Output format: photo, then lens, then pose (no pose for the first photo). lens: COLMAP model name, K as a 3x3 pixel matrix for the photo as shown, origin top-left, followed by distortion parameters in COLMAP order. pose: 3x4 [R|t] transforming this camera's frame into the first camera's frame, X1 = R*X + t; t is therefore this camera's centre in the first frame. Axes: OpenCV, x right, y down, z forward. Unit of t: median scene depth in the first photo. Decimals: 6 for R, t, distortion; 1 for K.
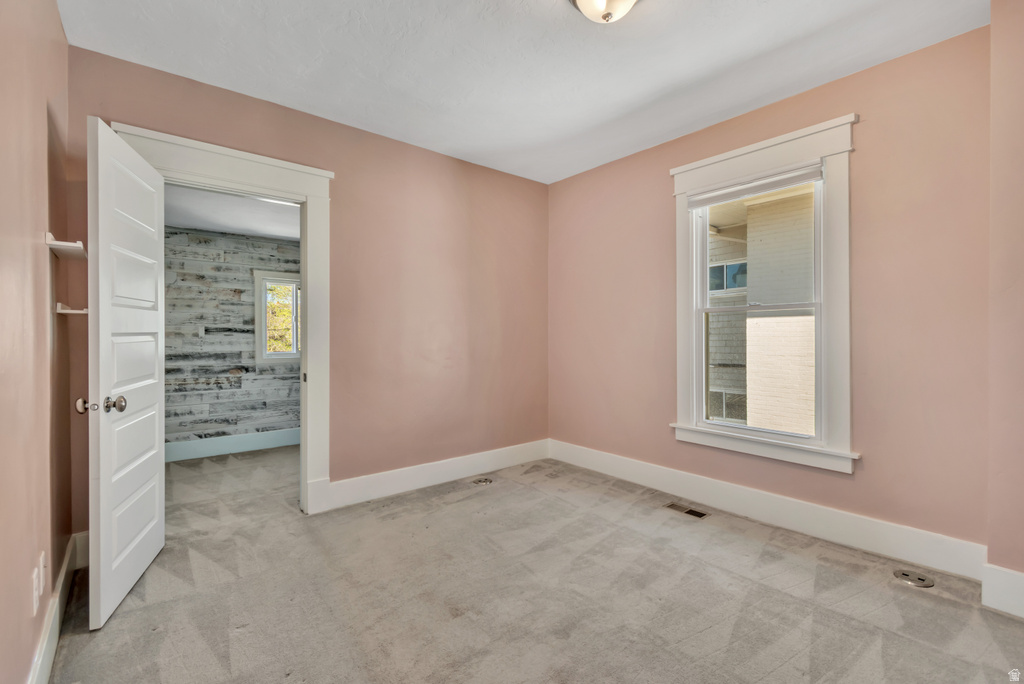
lens RADIAL K [[459.9, 0, 515.3], [0, 459.9, 342.1], [0, 0, 1]] dist [0.003262, -0.000594]
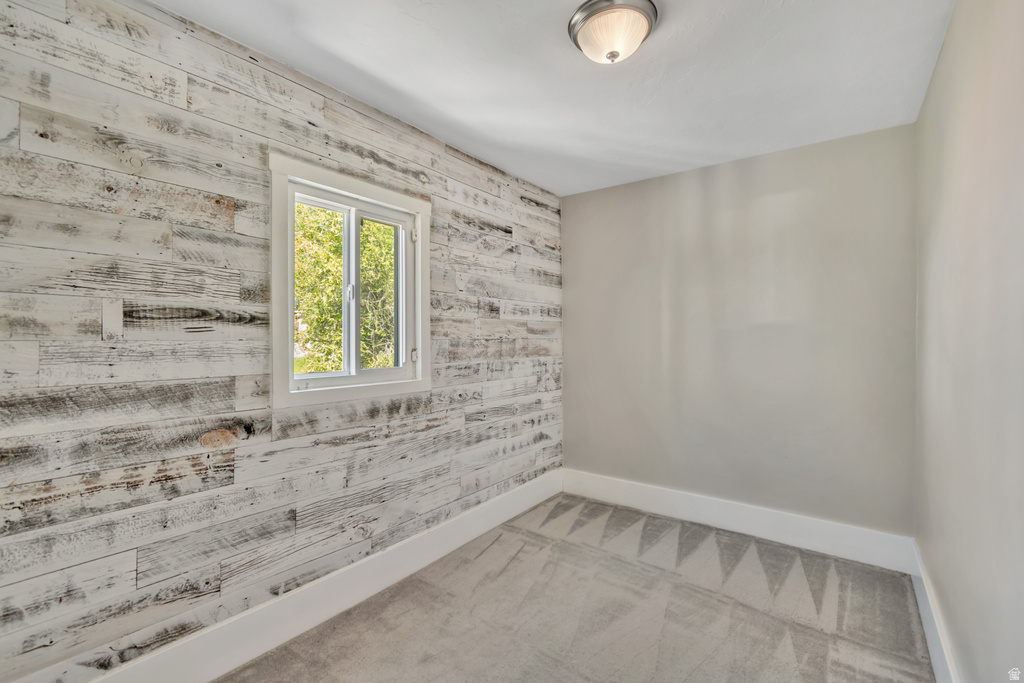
lens RADIAL K [[459.9, 0, 509.9], [0, 459.9, 338.1], [0, 0, 1]] dist [0.003262, -0.000594]
pose [[0.969085, -0.001219, 0.246722, -0.492015], [0.004488, 0.999909, -0.012690, -0.003894], [-0.246684, 0.013405, 0.969003, 0.627298]]
